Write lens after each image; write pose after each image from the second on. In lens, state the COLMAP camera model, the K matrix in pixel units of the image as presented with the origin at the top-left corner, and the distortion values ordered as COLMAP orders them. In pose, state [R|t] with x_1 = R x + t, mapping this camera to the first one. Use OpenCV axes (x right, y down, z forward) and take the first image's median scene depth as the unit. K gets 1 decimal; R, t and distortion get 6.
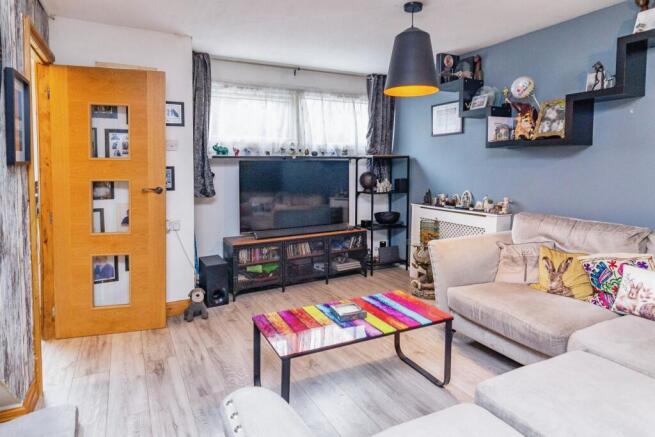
lens RADIAL K [[400.3, 0, 327.6], [0, 400.3, 218.9], [0, 0, 1]] dist [0.009405, -0.002359]
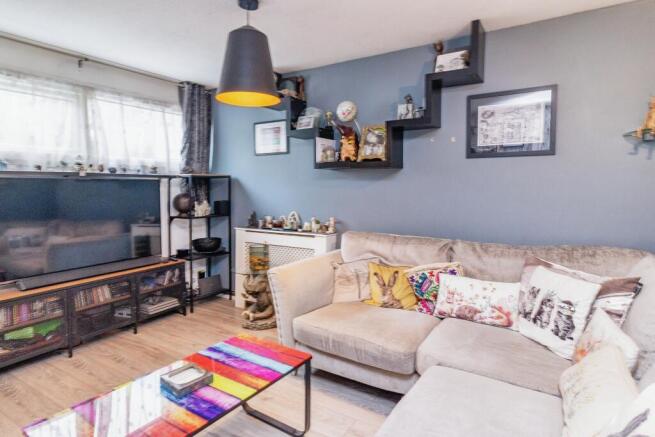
lens RADIAL K [[373.7, 0, 327.5], [0, 373.7, 216.0], [0, 0, 1]] dist [0.003584, -0.001389]
pose [[0.864778, -0.034891, 0.500940, -0.044372], [0.064349, 0.997058, -0.041641, -0.018221], [-0.498014, 0.068245, 0.864479, 0.183982]]
